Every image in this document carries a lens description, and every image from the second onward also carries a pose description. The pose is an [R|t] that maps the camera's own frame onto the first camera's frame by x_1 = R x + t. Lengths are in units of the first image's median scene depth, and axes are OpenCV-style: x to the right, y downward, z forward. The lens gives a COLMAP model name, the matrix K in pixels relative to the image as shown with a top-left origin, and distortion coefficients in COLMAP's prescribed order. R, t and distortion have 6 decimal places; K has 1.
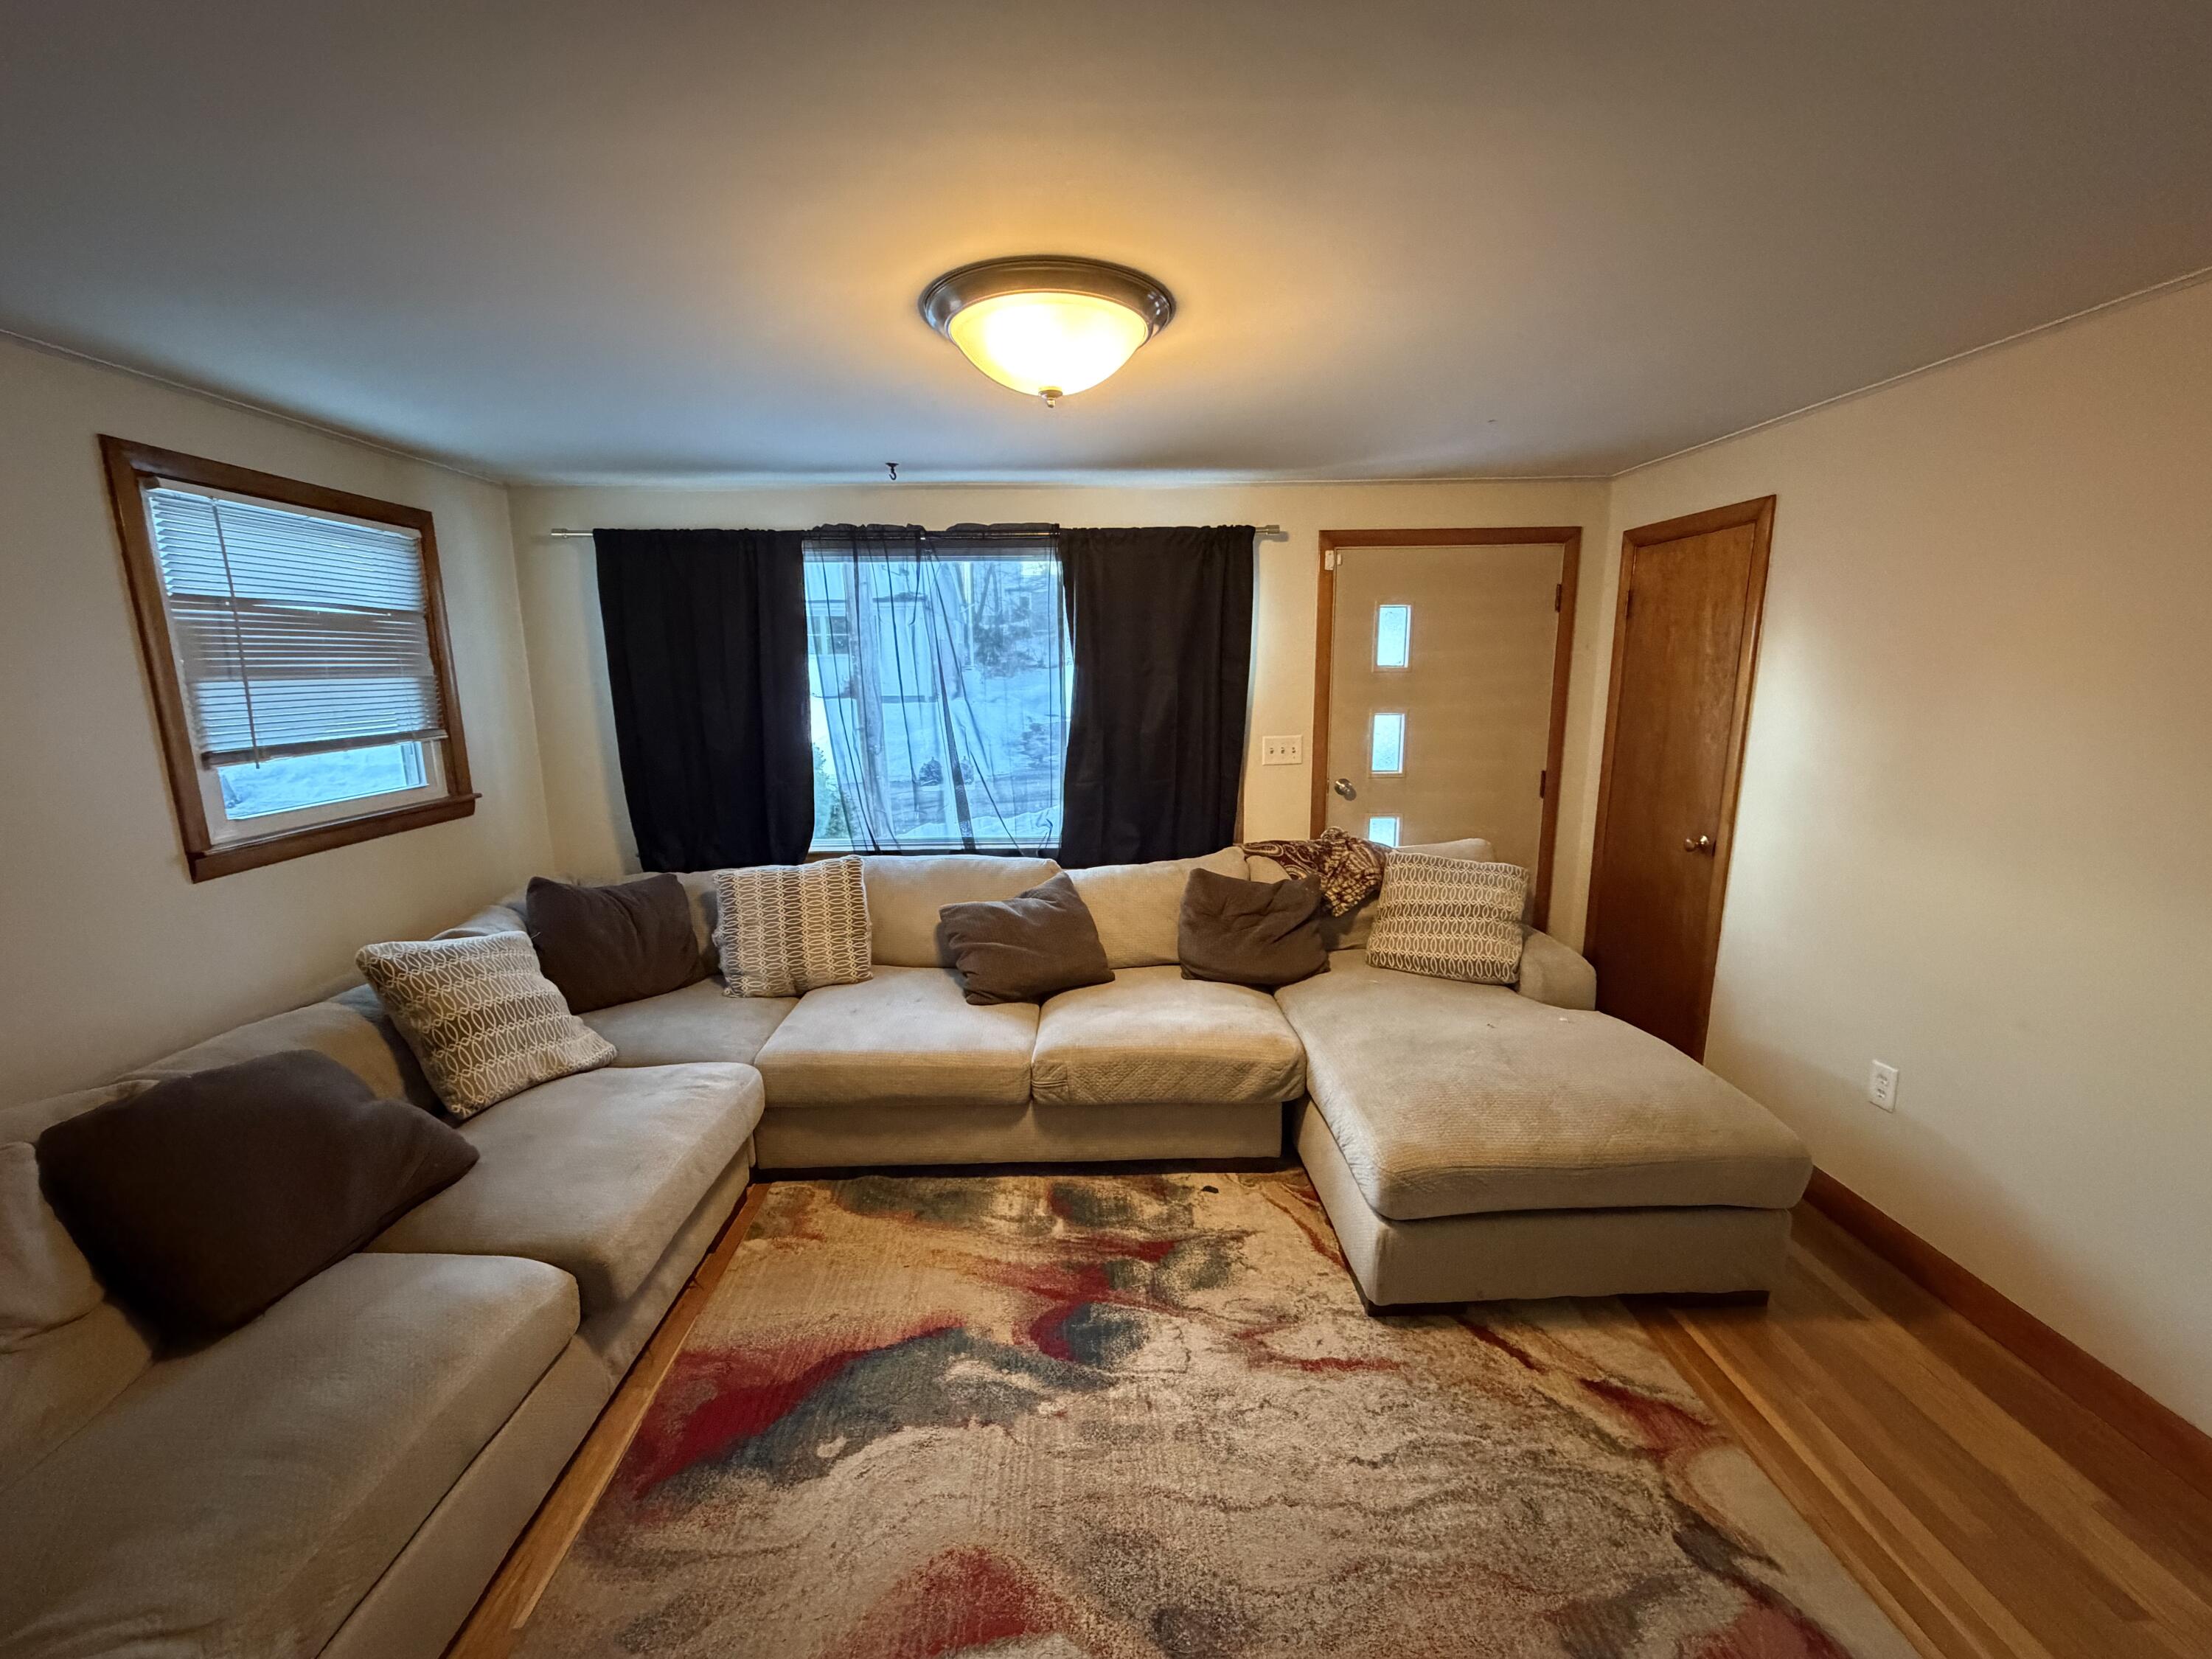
lens RADIAL K [[875.5, 0, 1099.1], [0, 875.5, 832.6], [0, 0, 1]] dist [-0.000598, -0.000054]
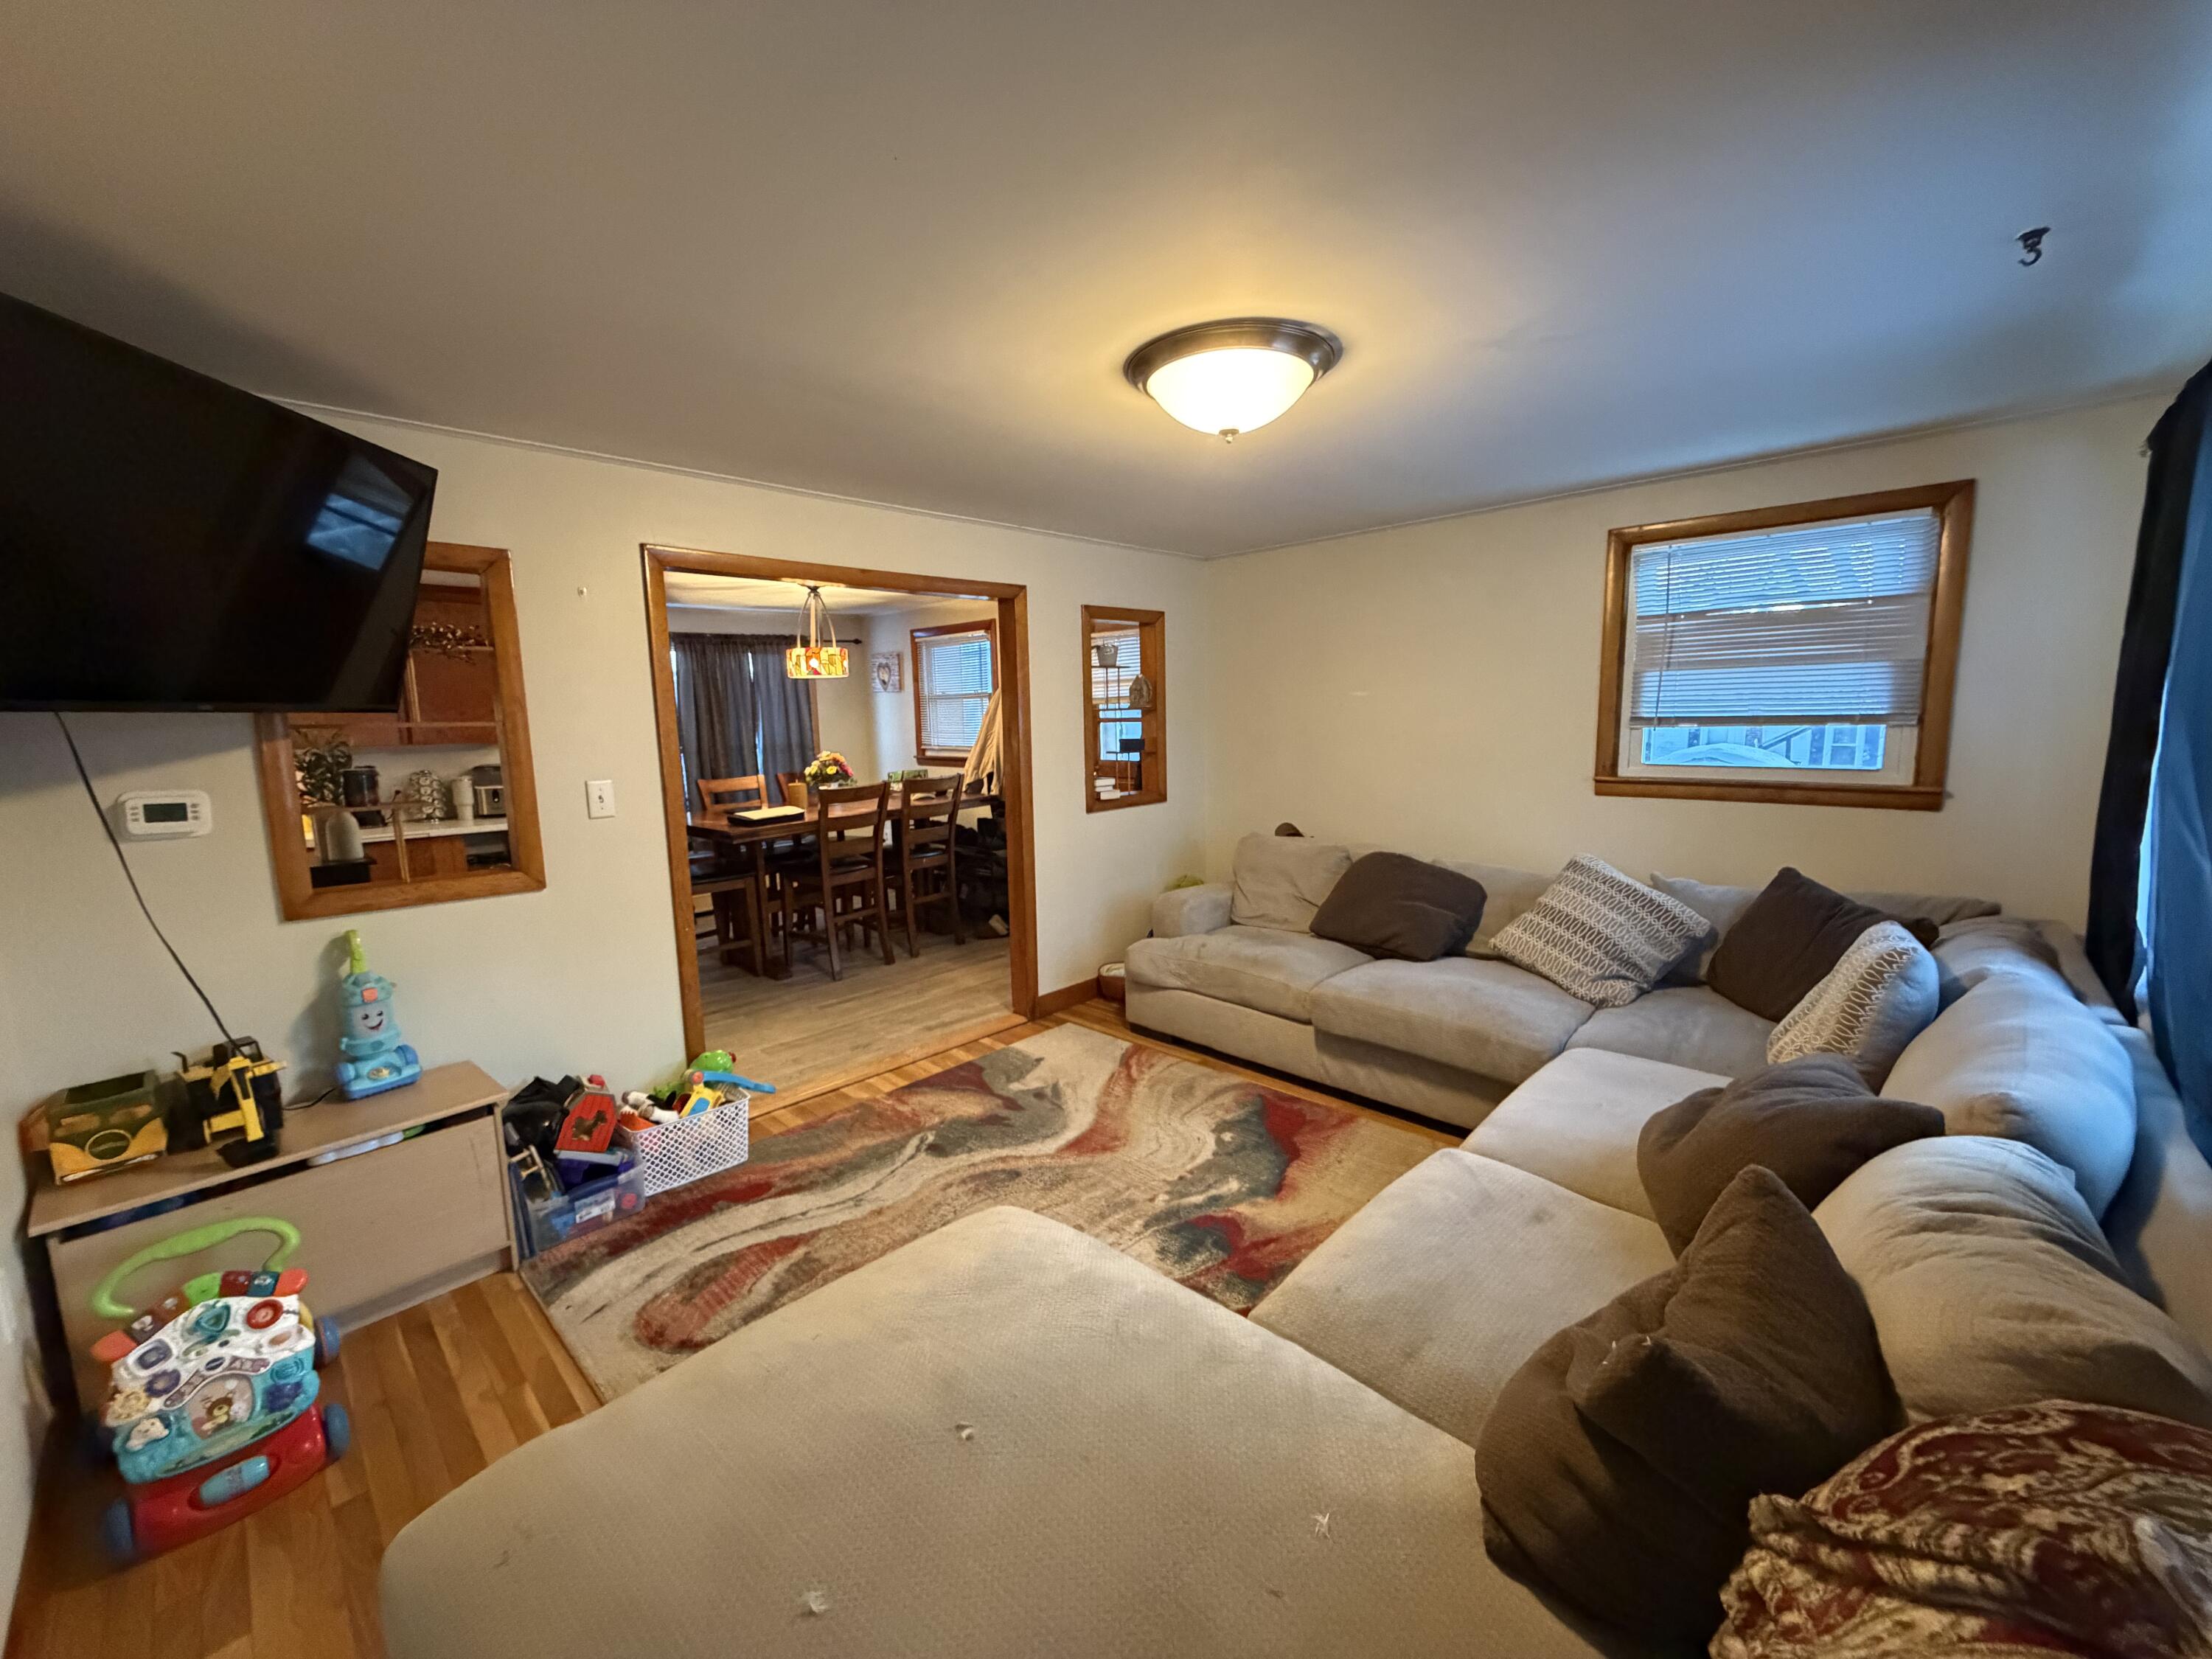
lens RADIAL K [[875.5, 0, 1099.1], [0, 875.5, 832.6], [0, 0, 1]] dist [-0.000598, -0.000054]
pose [[-0.713026, 0.122403, -0.690371, 0.810558], [-0.102649, 0.955810, 0.275482, -0.242141], [0.693583, 0.267292, -0.668953, 1.533302]]
